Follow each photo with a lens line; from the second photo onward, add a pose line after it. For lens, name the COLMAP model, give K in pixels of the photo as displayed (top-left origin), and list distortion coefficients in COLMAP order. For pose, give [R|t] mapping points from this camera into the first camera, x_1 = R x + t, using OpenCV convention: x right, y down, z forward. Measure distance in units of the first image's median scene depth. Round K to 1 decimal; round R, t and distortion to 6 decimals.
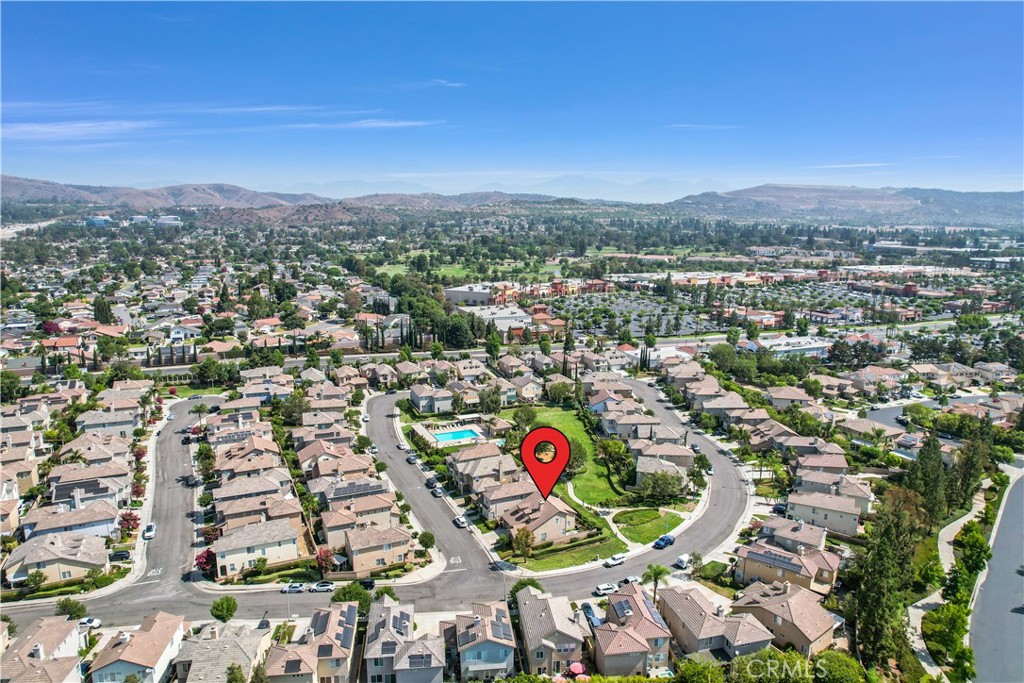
lens RADIAL K [[656.8, 0, 512.0], [0, 656.8, 341.5], [0, 0, 1]] dist [-0.078608, 0.067983]
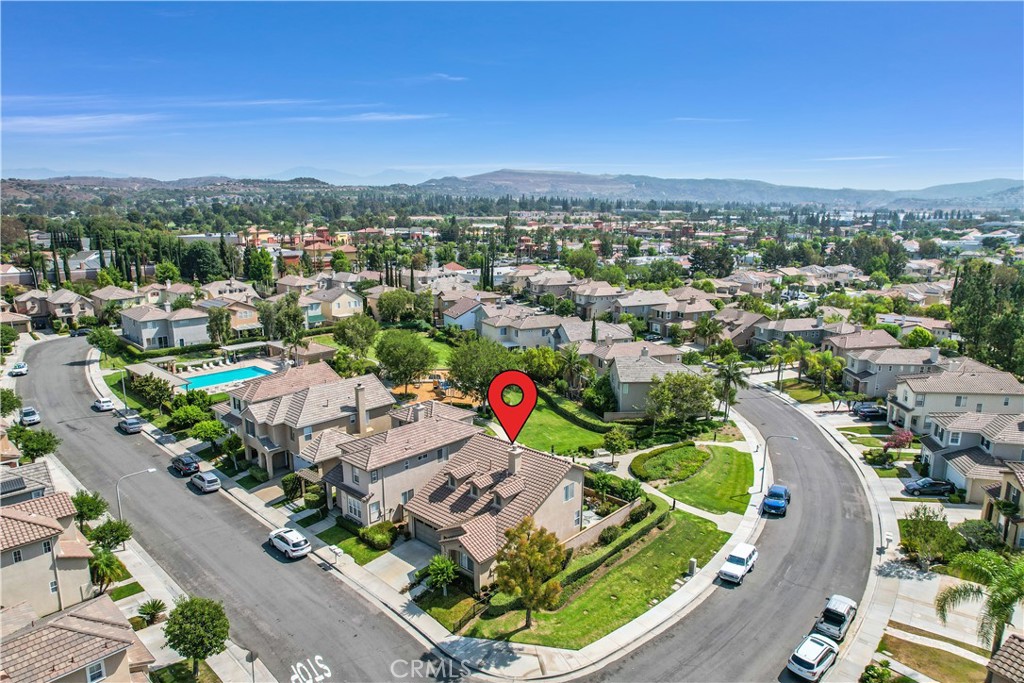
lens RADIAL K [[656.8, 0, 512.0], [0, 656.8, 341.5], [0, 0, 1]] dist [-0.078608, 0.067983]
pose [[0.924984, -0.081248, 0.371218, -0.075585], [0.077760, 0.996674, 0.024381, 0.141674], [-0.371965, 0.006314, 0.928225, 0.531124]]
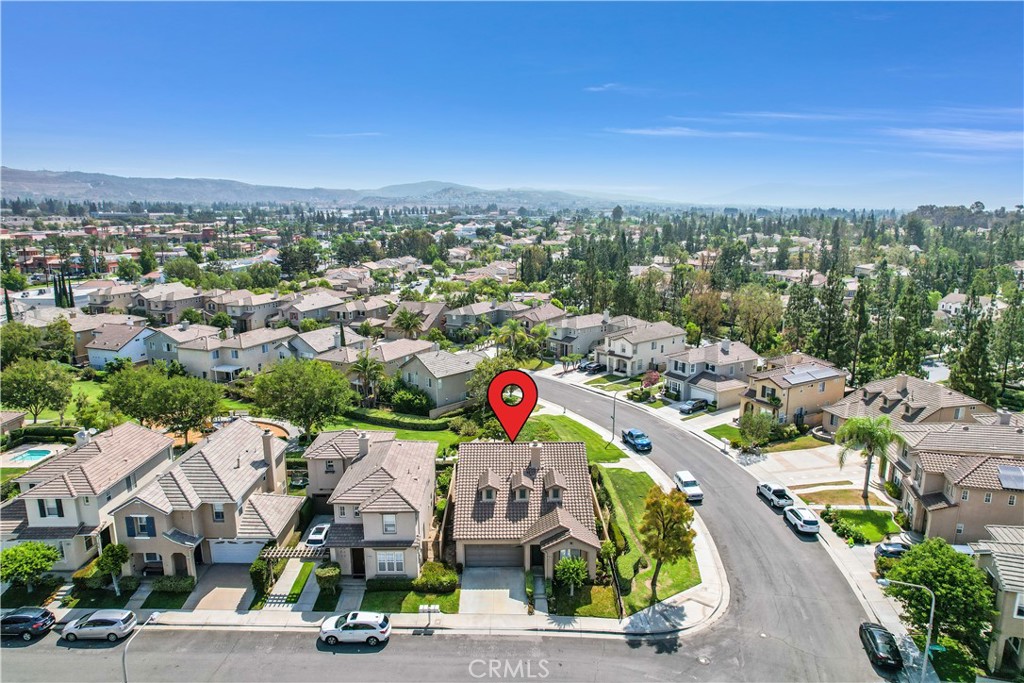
lens RADIAL K [[656.8, 0, 512.0], [0, 656.8, 341.5], [0, 0, 1]] dist [-0.078608, 0.067983]
pose [[0.409134, -0.192359, 0.891968, -0.240229], [0.182700, 0.975001, 0.126464, 0.109892], [-0.893997, 0.111222, 0.434051, 0.686201]]
